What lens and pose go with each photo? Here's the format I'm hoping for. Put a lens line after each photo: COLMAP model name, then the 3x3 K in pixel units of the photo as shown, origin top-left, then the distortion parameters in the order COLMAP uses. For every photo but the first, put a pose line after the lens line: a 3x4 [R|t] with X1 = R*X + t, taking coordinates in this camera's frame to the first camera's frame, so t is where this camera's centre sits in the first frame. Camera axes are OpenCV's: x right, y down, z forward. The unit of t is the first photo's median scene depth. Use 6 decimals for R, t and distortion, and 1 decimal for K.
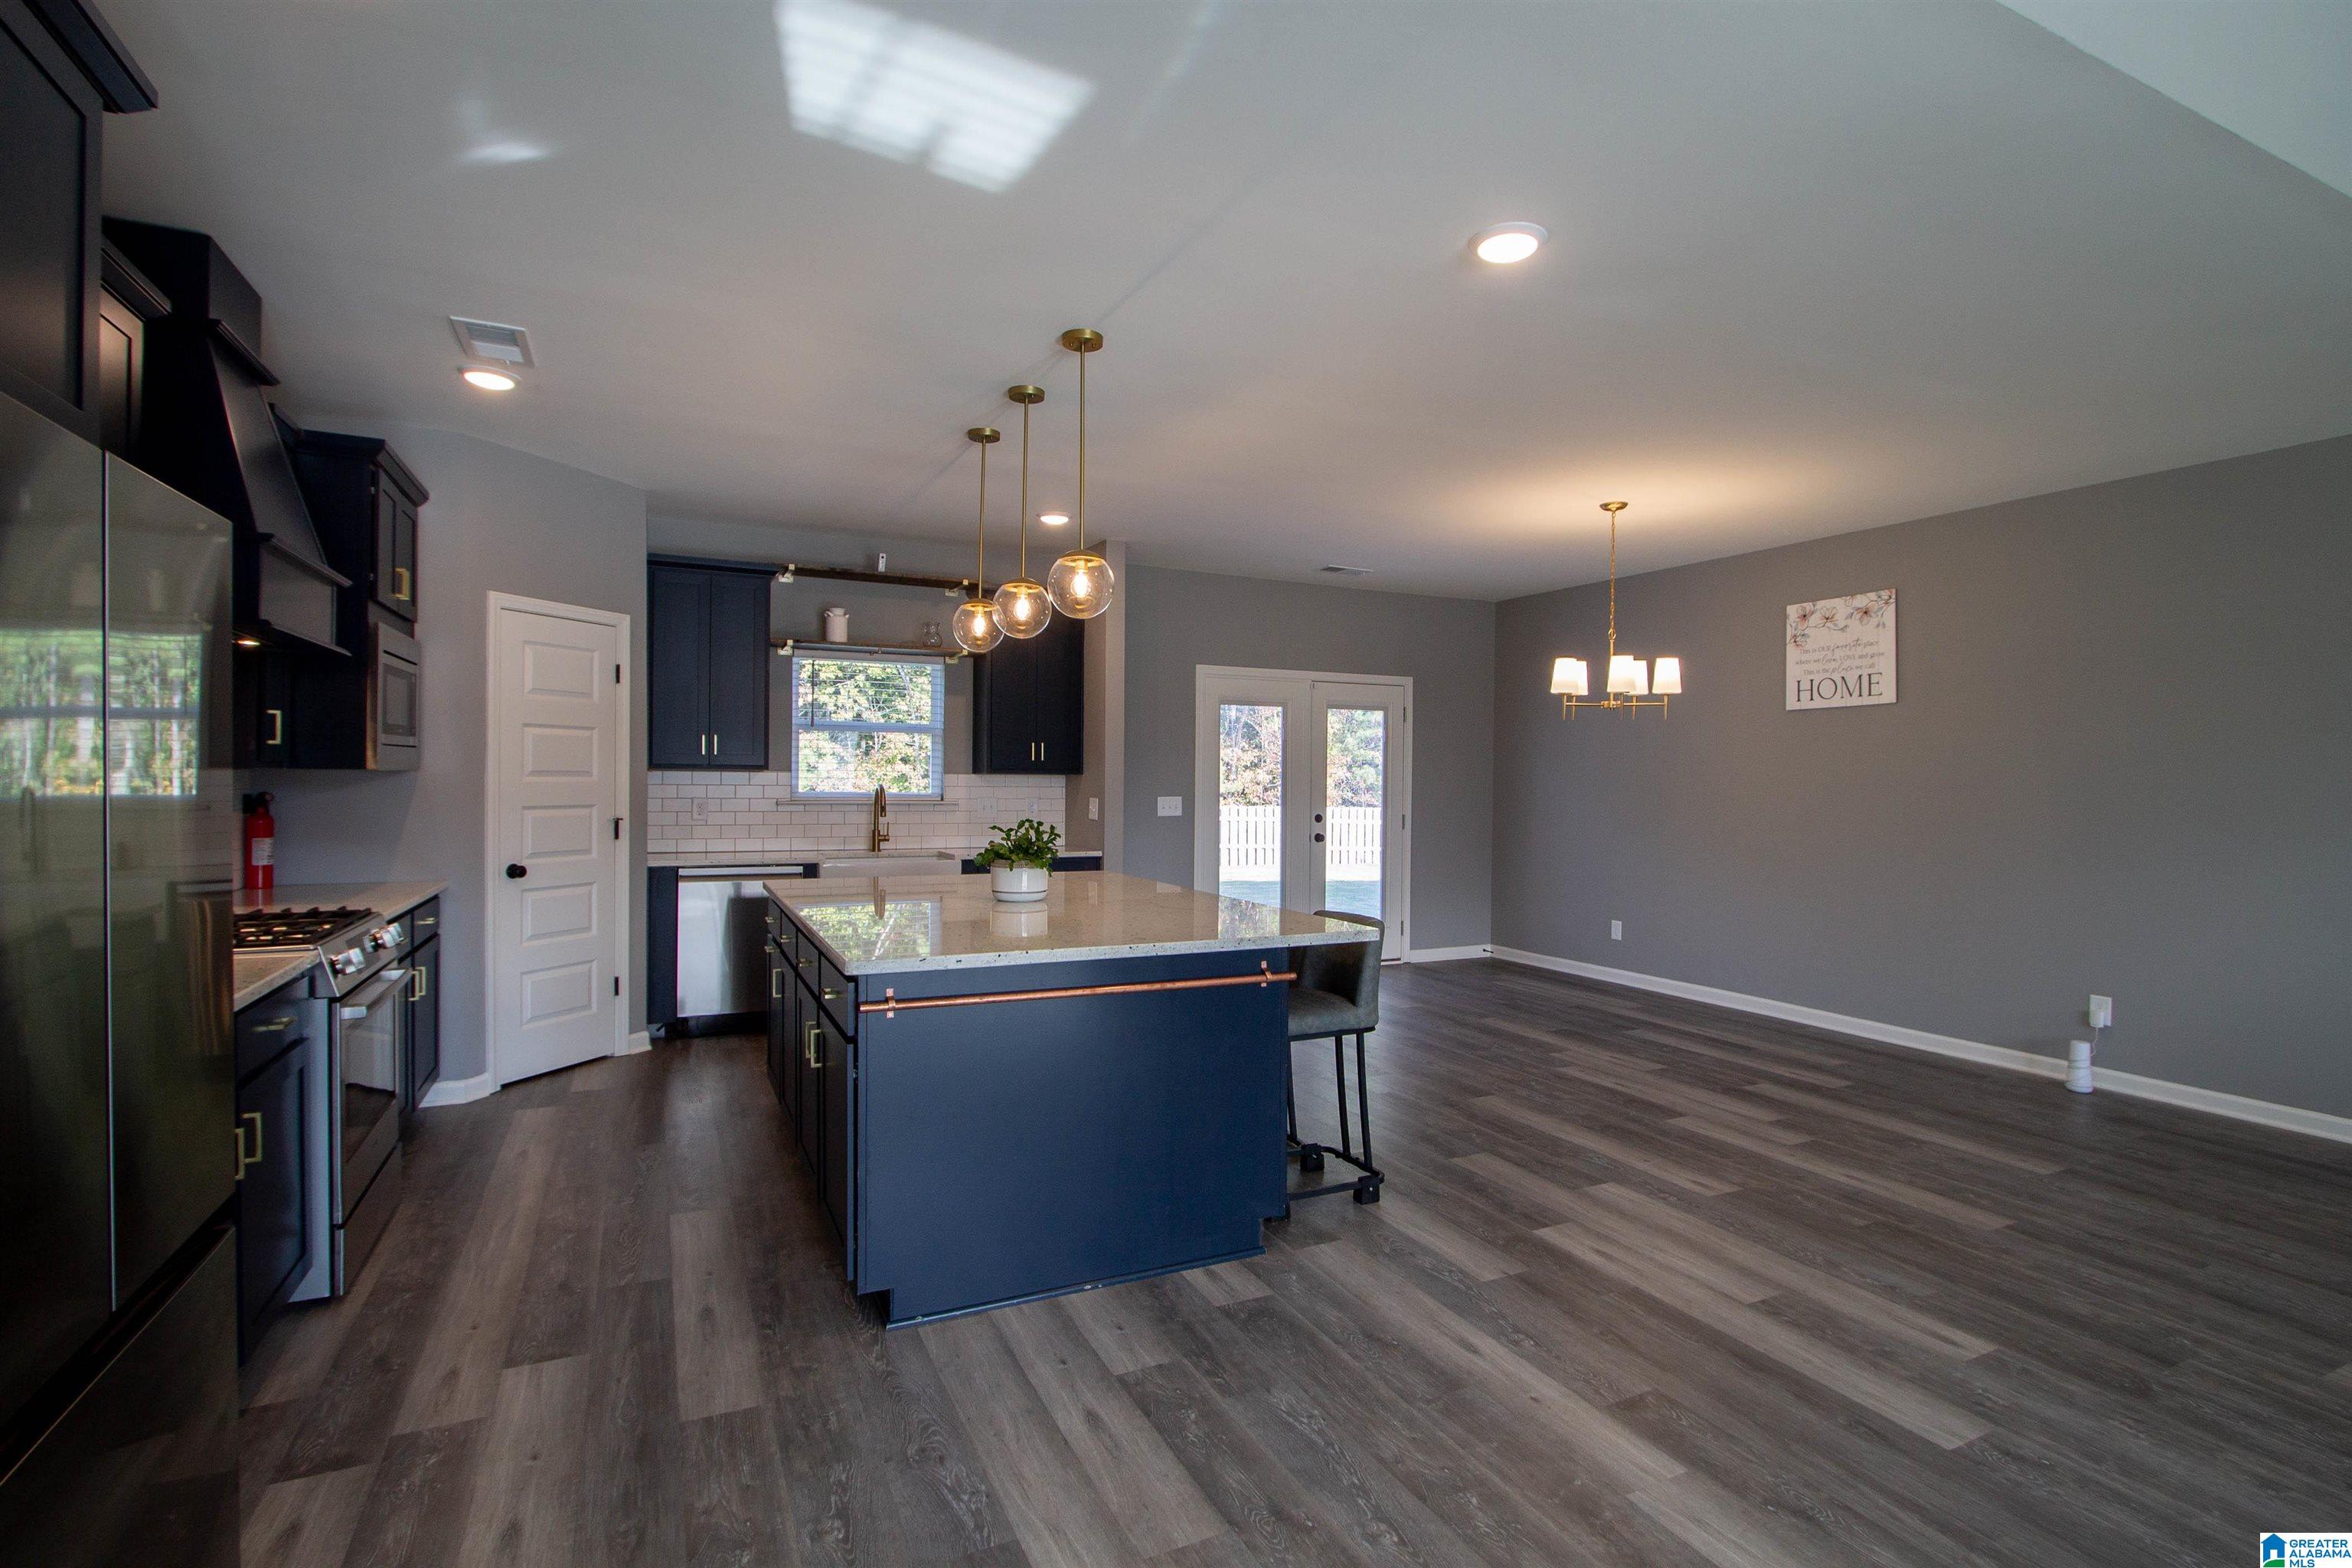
lens RADIAL K [[1118.8, 0, 1196.5], [0, 1118.8, 781.3], [0, 0, 1]] dist [-0.021062, 0.003194]
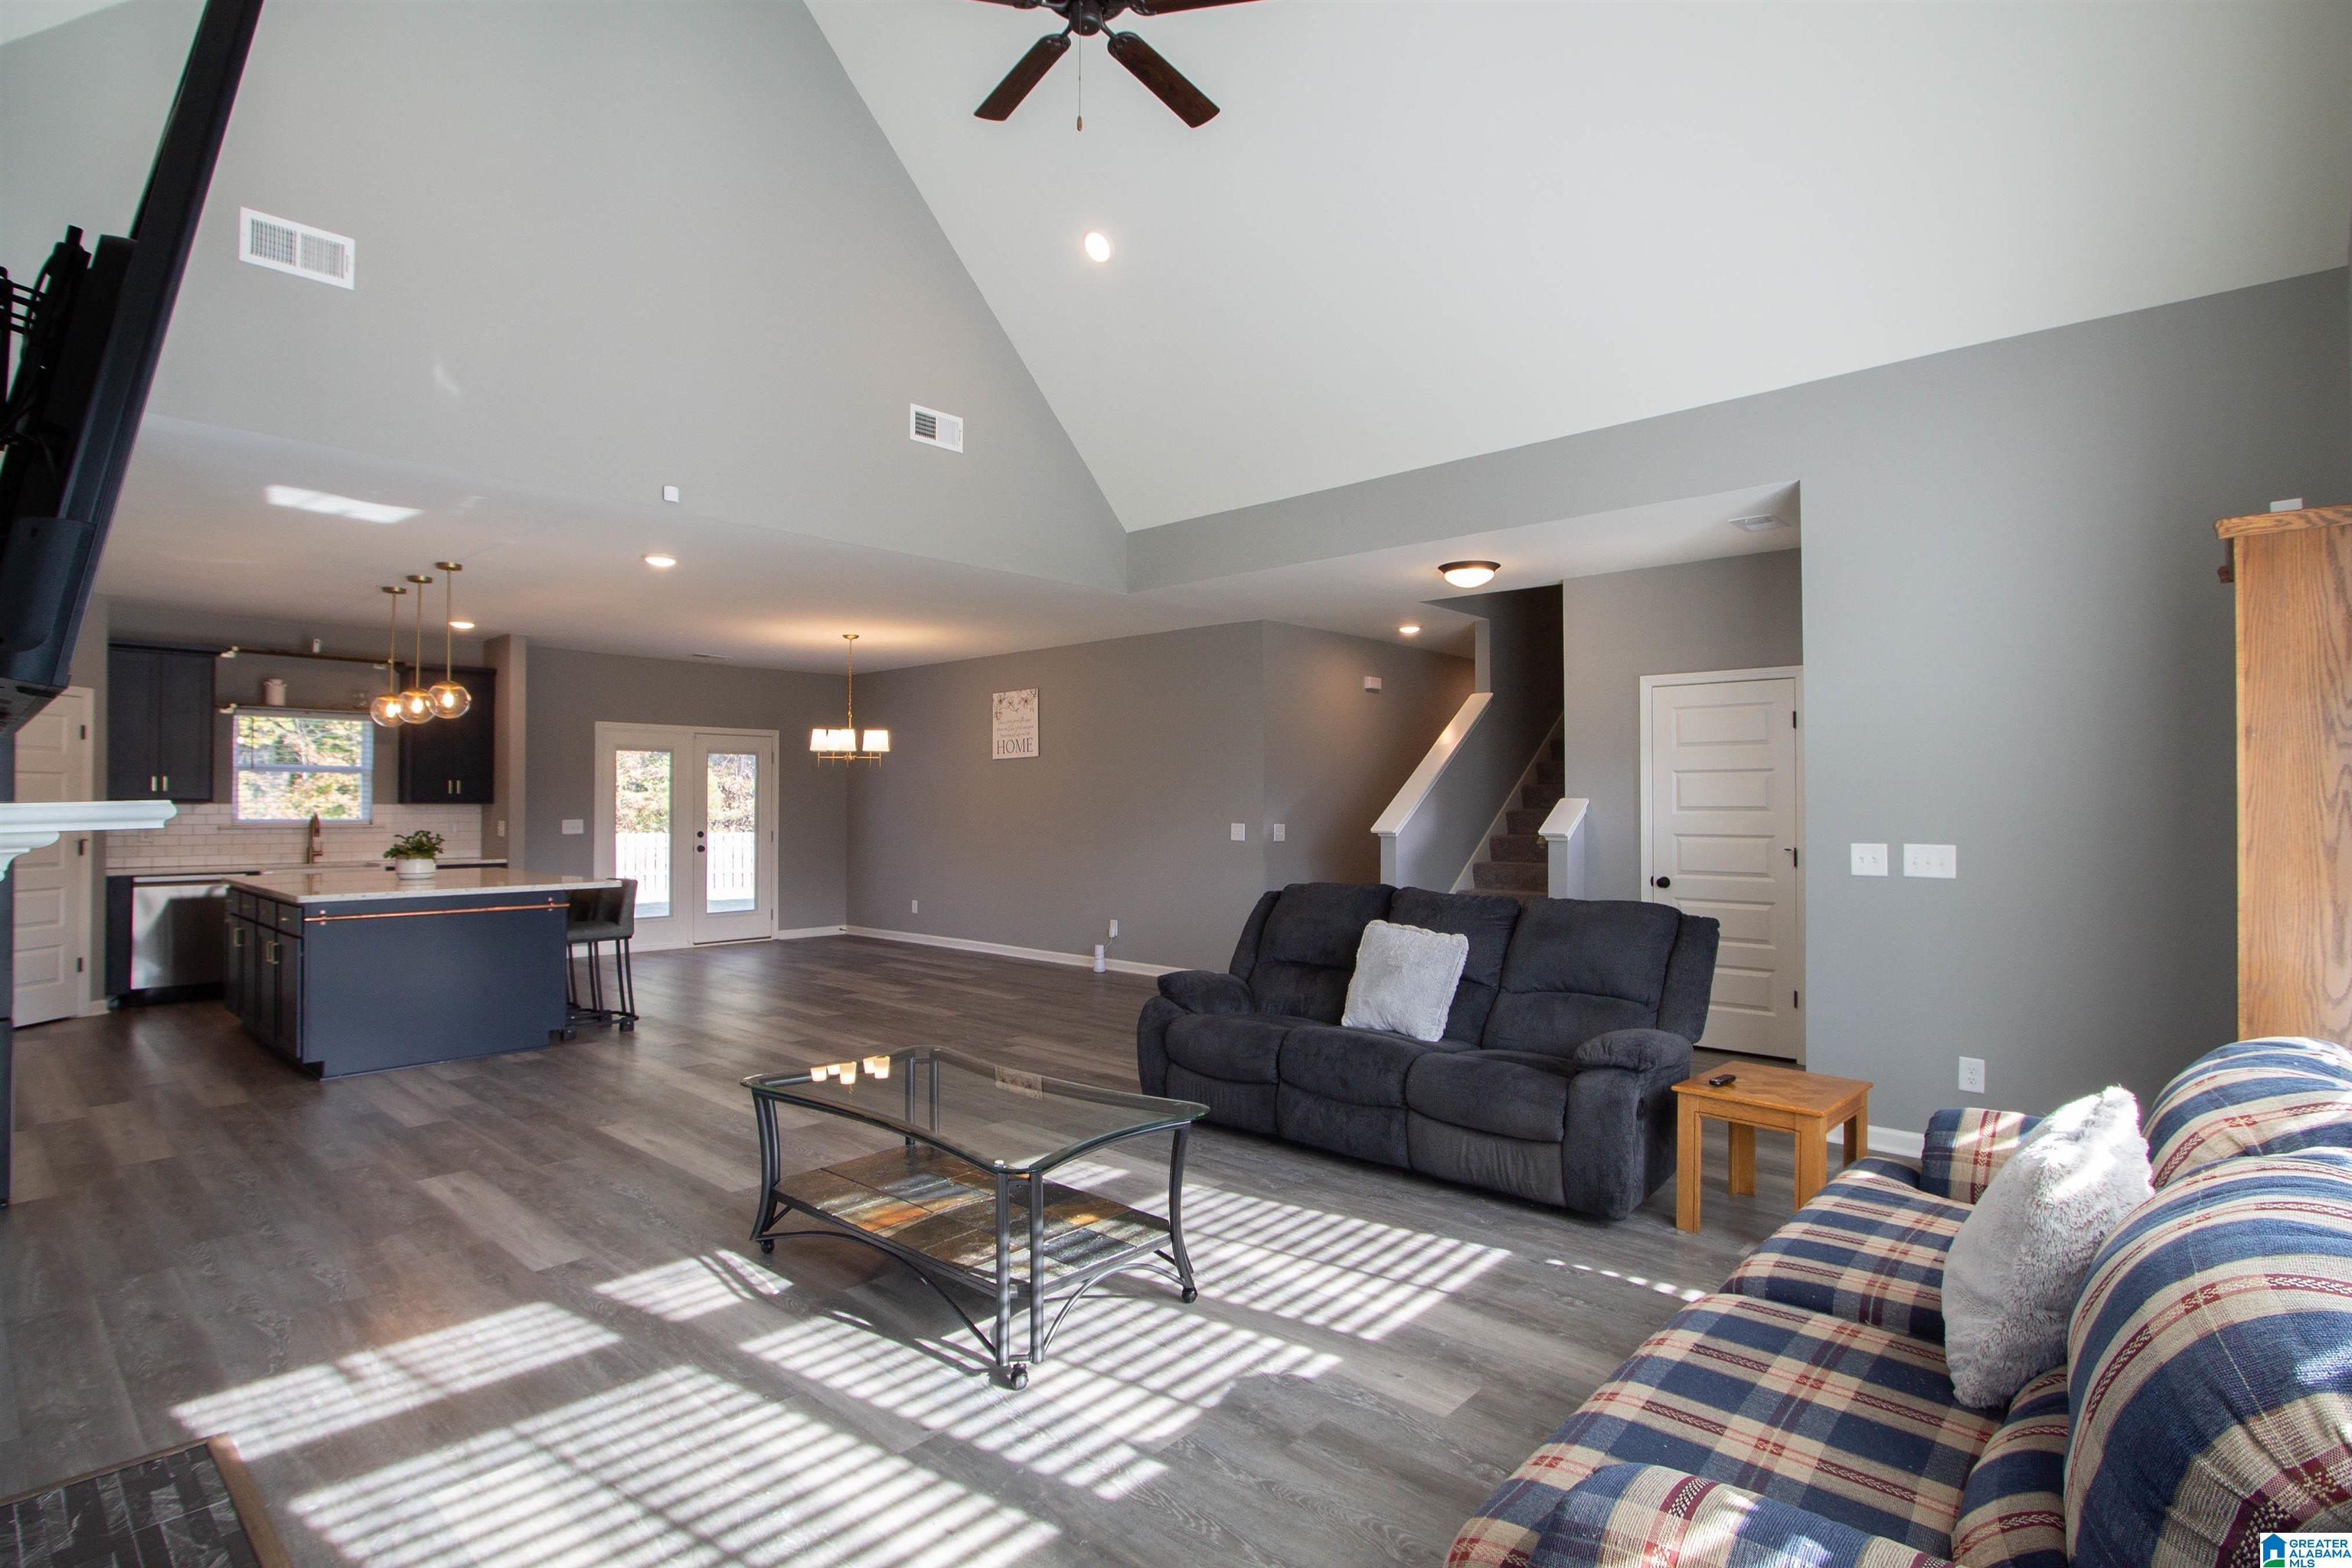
lens RADIAL K [[1118.8, 0, 1160.4], [0, 1118.8, 786.4], [0, 0, 1]] dist [-0.021062, 0.003194]
pose [[0.928656, -0.003221, 0.370929, 0.161260], [0.010317, 0.999800, -0.017146, 0.004756], [-0.370799, 0.019750, 0.928503, -0.587270]]
